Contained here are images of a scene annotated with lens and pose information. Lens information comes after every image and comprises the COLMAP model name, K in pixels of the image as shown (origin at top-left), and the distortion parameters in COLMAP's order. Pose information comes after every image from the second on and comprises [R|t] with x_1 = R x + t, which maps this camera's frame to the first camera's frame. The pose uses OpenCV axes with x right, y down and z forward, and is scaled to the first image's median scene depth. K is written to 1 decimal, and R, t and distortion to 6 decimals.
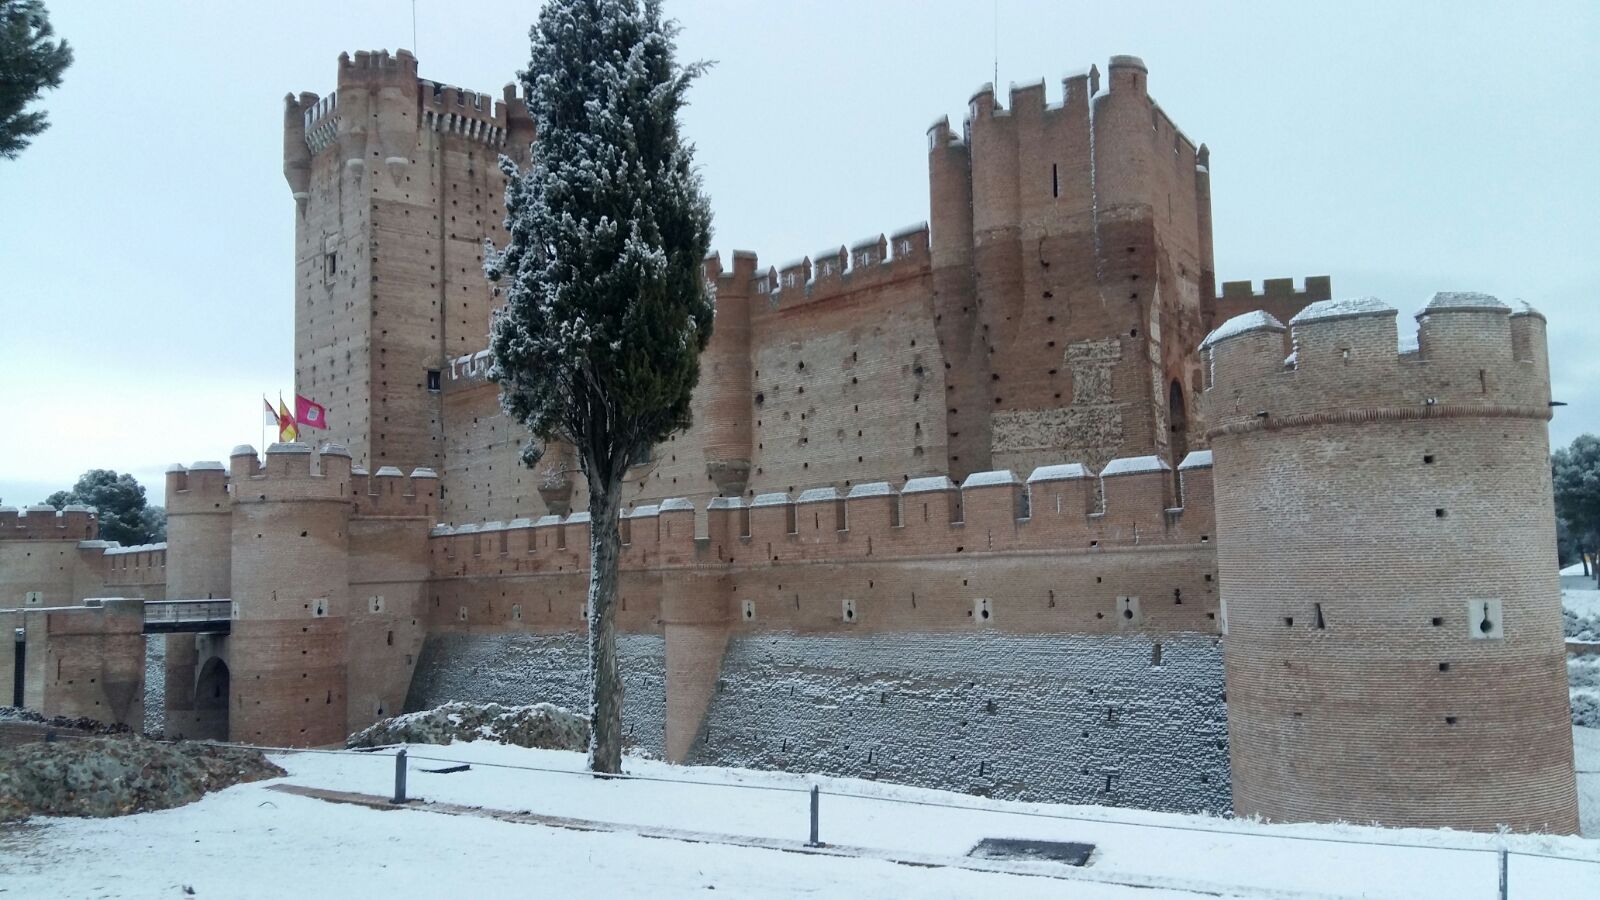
lens RADIAL K [[1264.9, 0, 800.0], [0, 1264.9, 450.0], [0, 0, 1]] dist [0.090759, -0.189486]
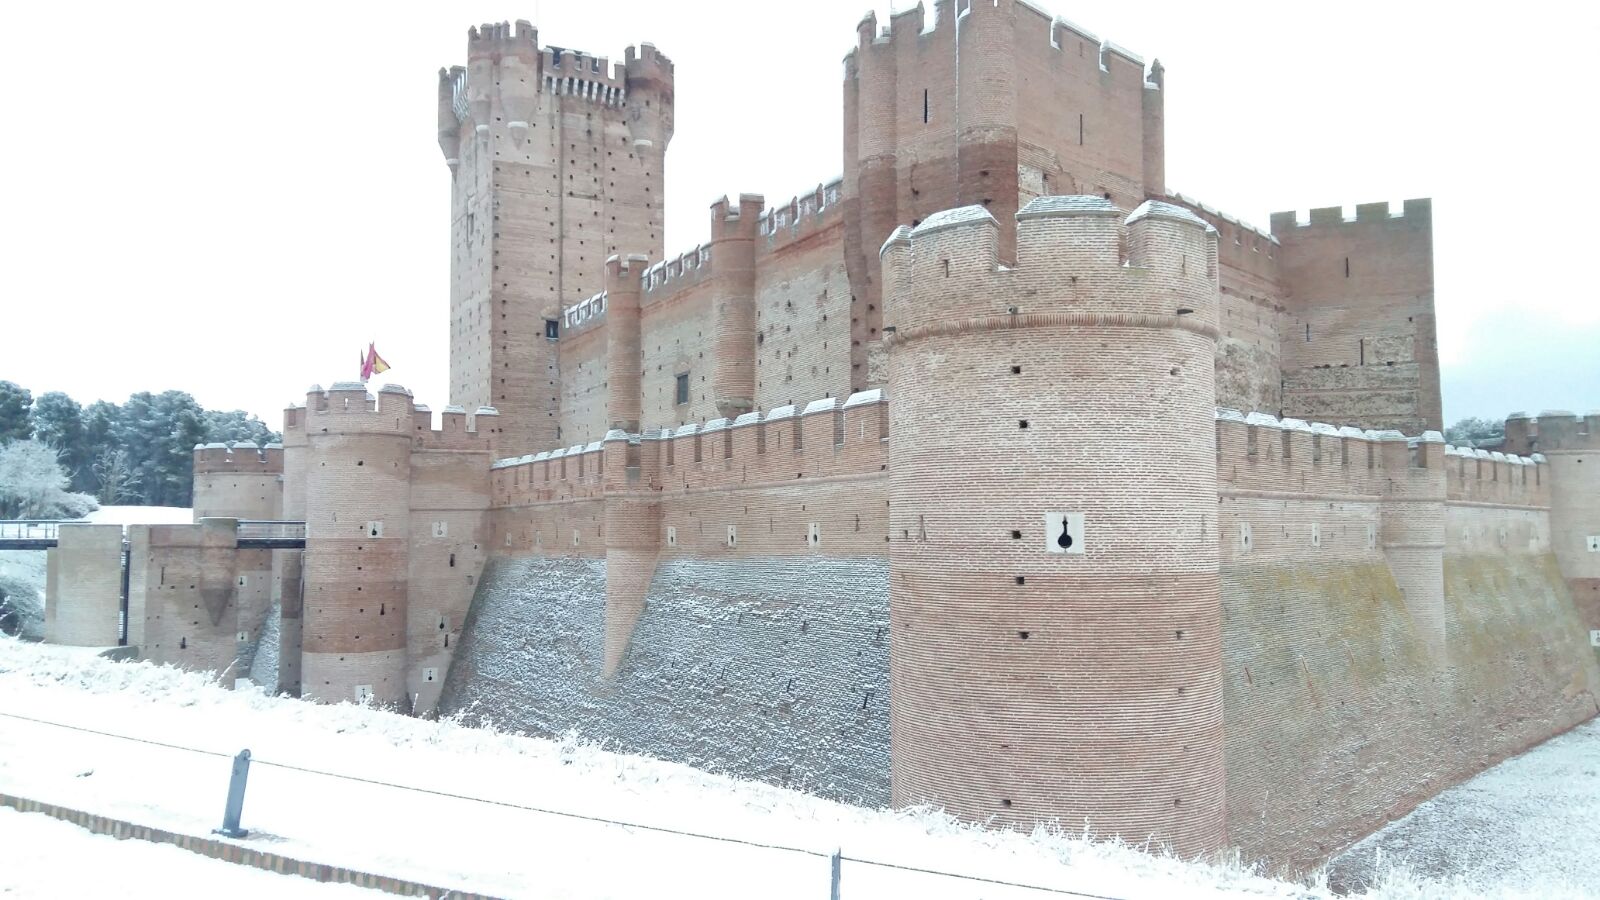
lens RADIAL K [[1264.9, 0, 800.0], [0, 1264.9, 450.0], [0, 0, 1]] dist [0.090759, -0.189486]
pose [[0.971253, 0.009239, -0.237868, 0.240325], [-0.001306, 0.999438, 0.033486, 0.015480], [0.238044, -0.032213, 0.970720, 0.006166]]
